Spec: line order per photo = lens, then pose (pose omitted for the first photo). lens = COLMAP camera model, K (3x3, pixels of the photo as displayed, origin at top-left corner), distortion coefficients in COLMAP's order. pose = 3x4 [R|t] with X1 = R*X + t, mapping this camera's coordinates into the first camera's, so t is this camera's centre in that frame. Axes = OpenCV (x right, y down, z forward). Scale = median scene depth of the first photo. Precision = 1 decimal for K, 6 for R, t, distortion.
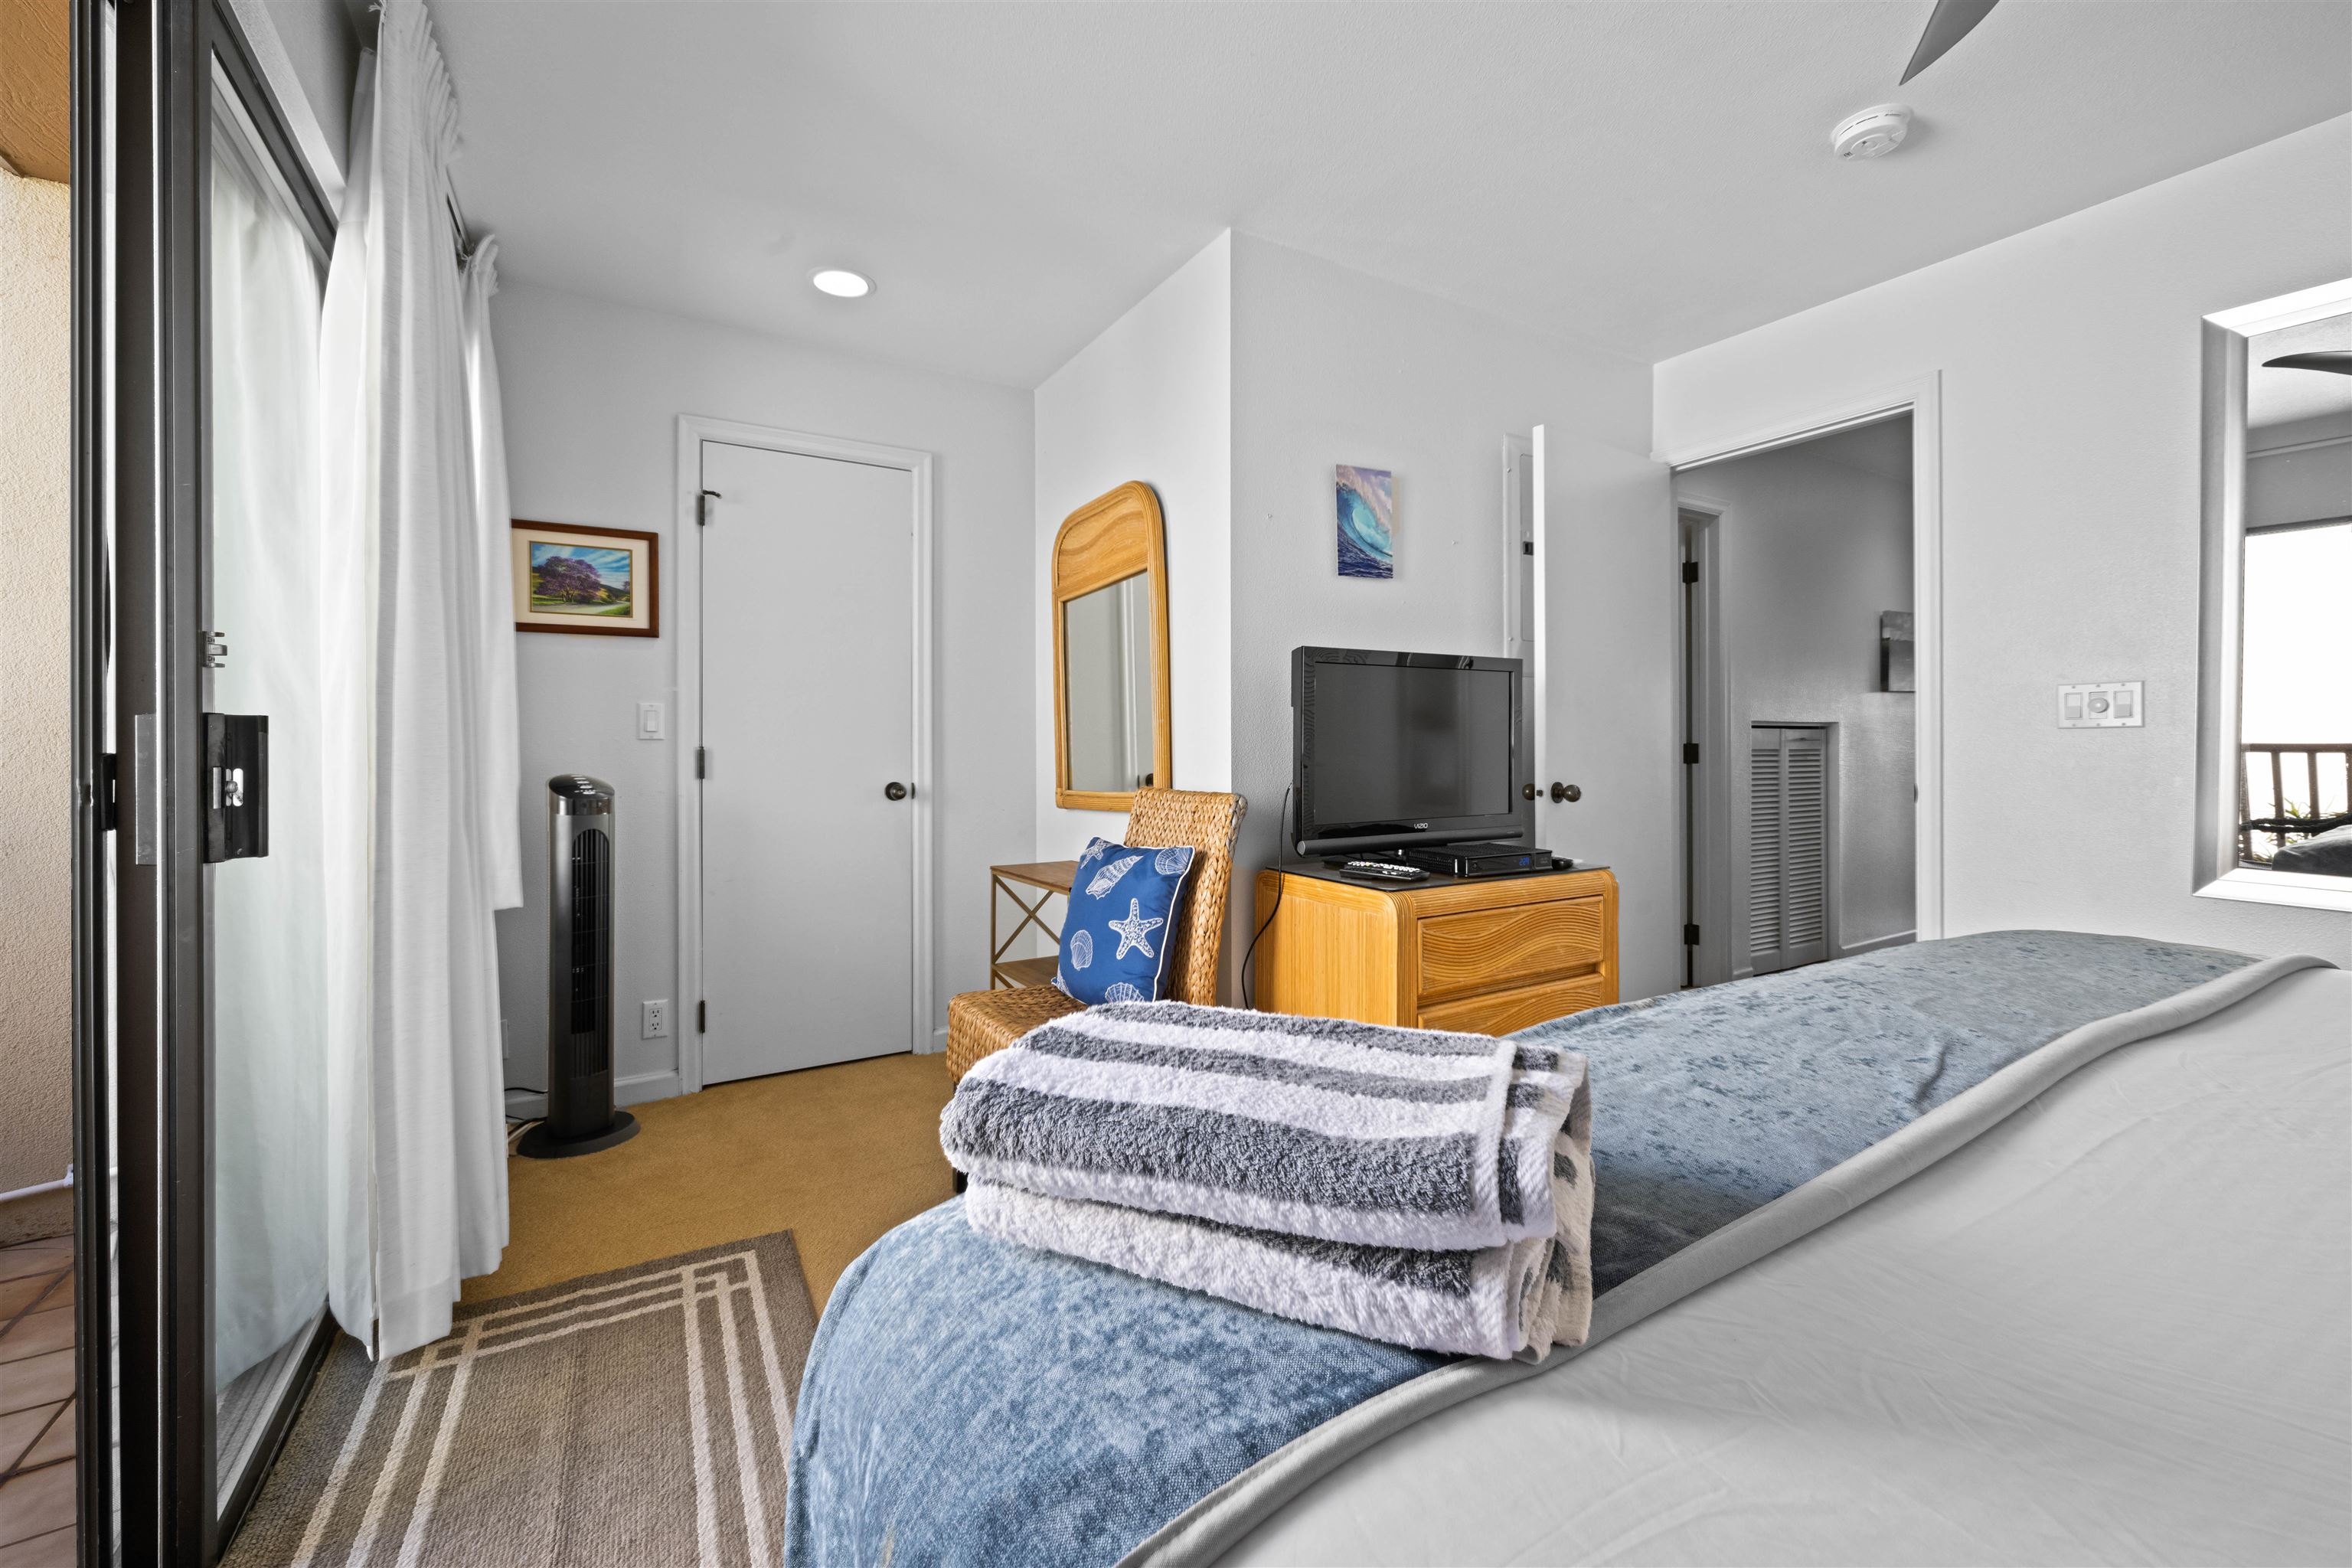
lens RADIAL K [[945.7, 0, 1184.9], [0, 945.7, 750.9], [0, 0, 1]] dist [0.001983, 0.000299]
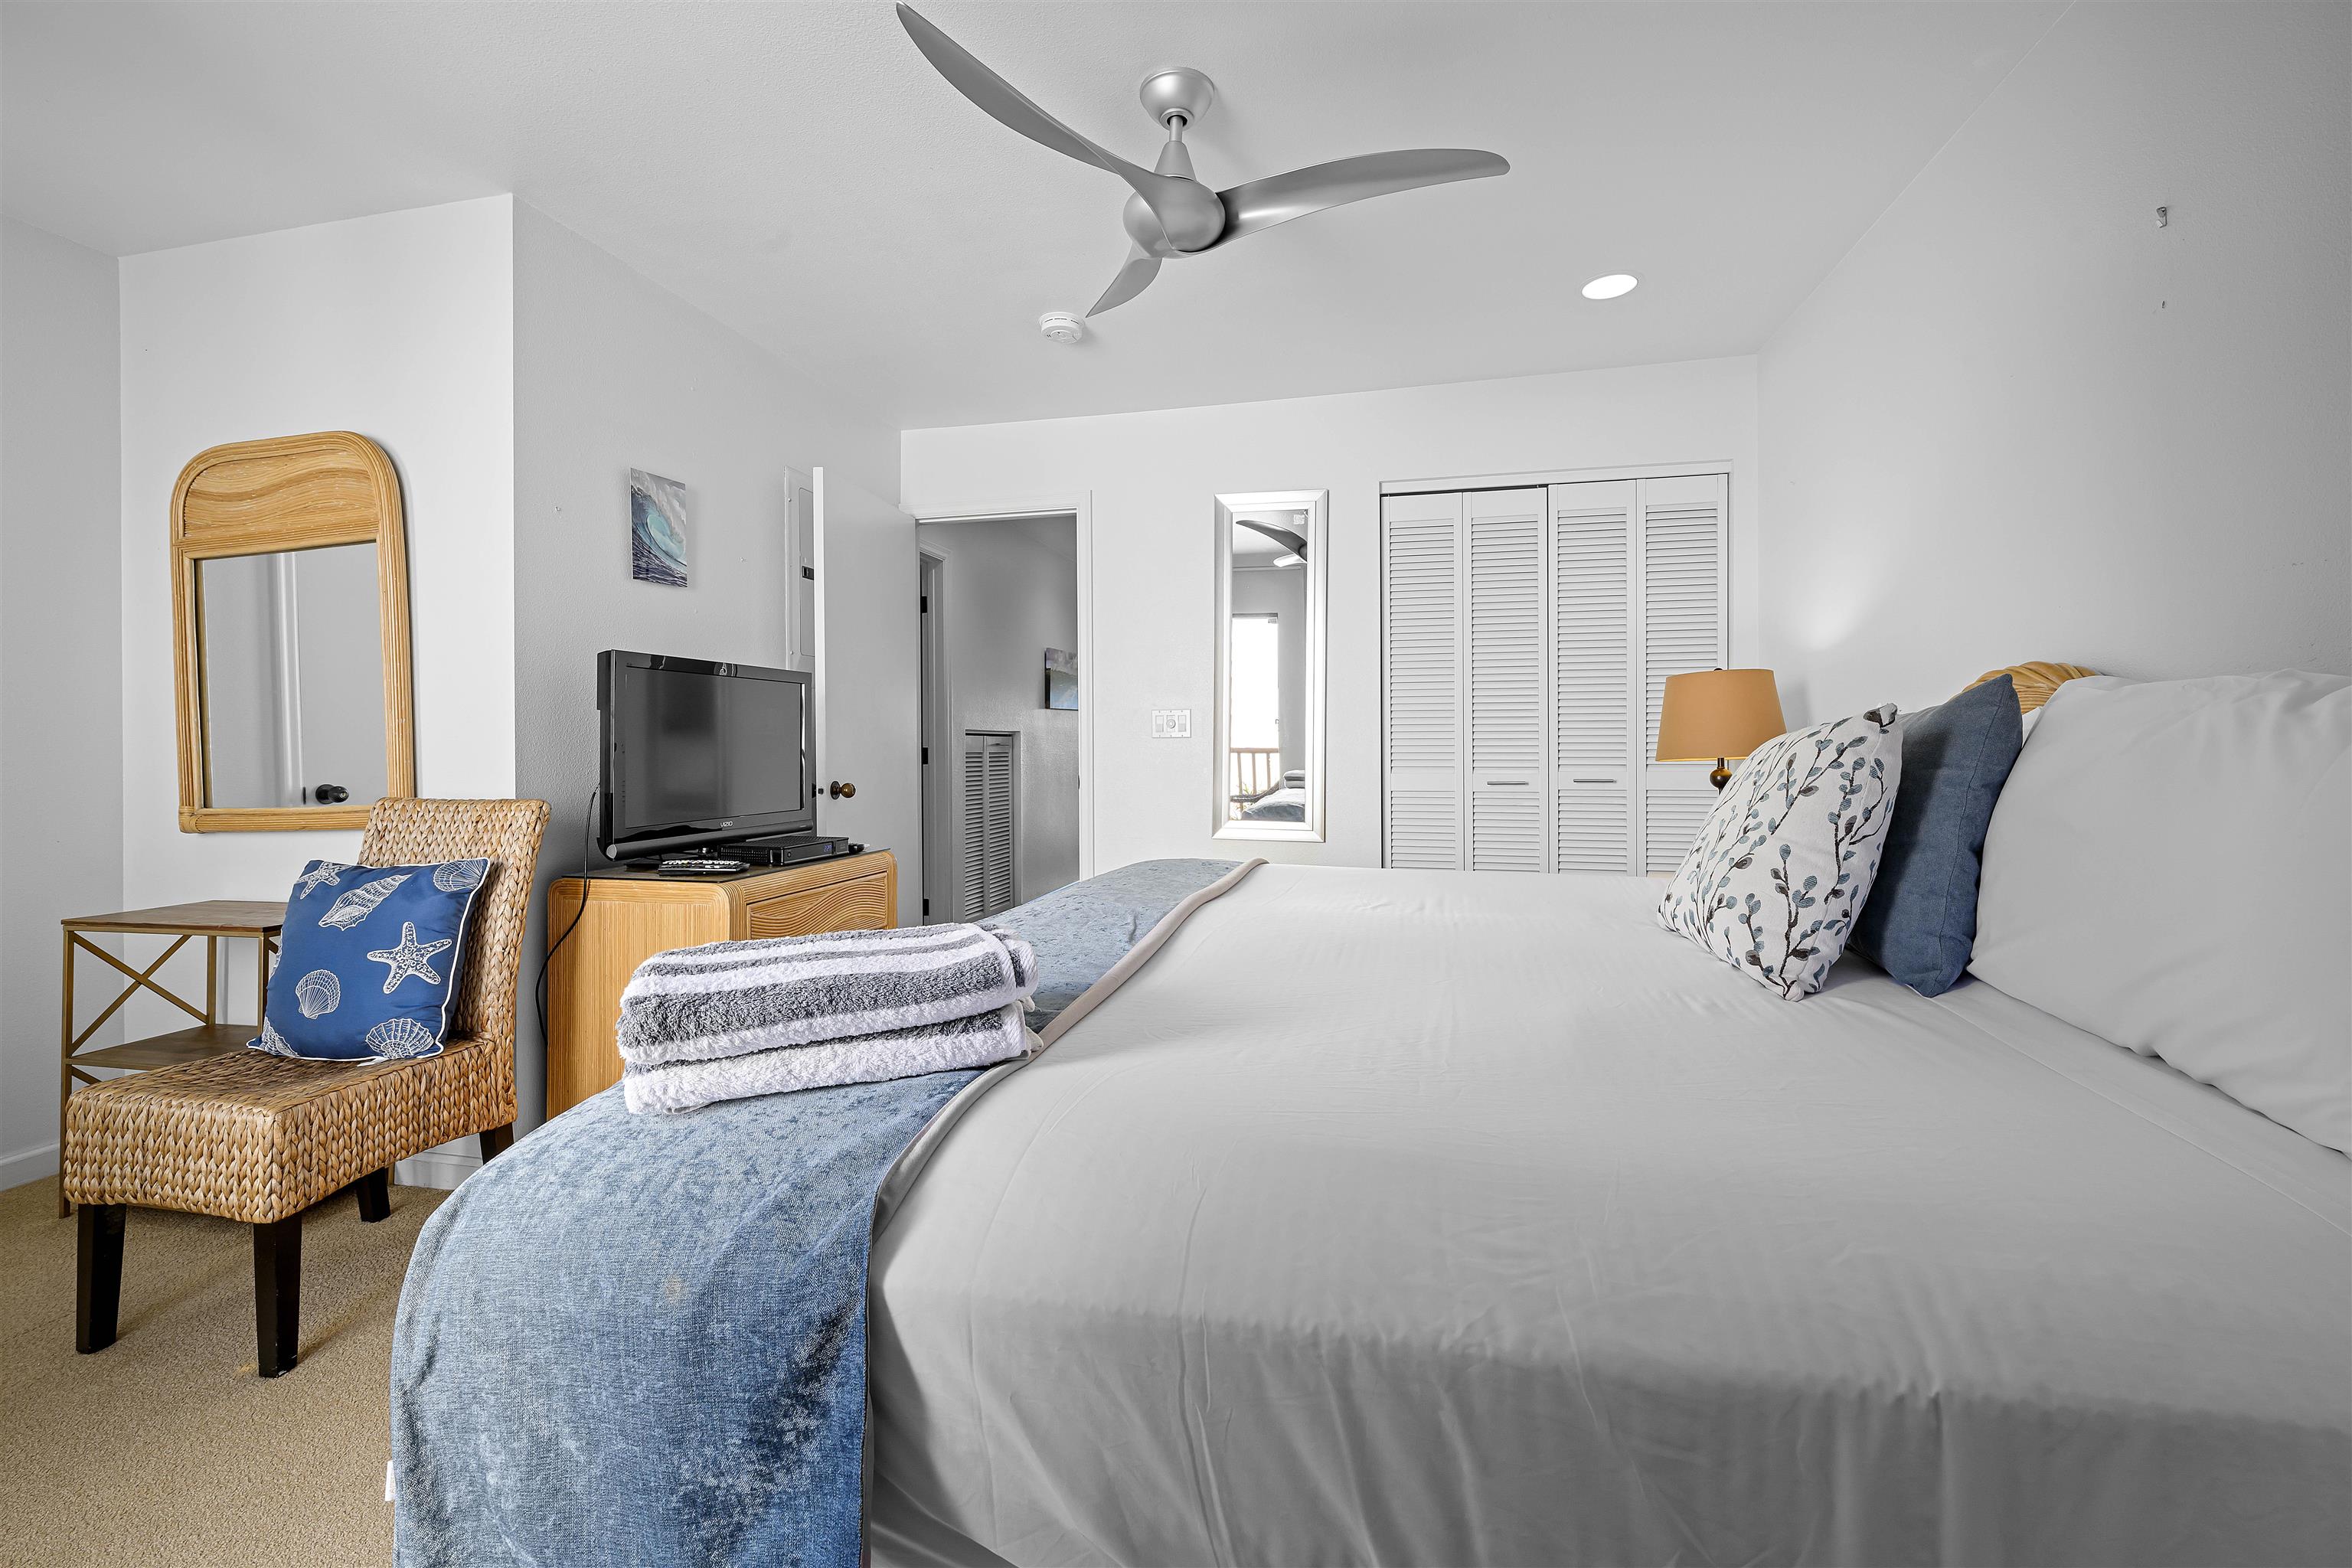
lens RADIAL K [[945.7, 0, 1184.9], [0, 945.7, 750.9], [0, 0, 1]] dist [0.001983, 0.000299]
pose [[0.695974, -0.002221, 0.718064, -0.172095], [0.005584, 0.999982, -0.002320, 0.002076], [-0.718045, 0.005624, 0.695974, -0.130101]]
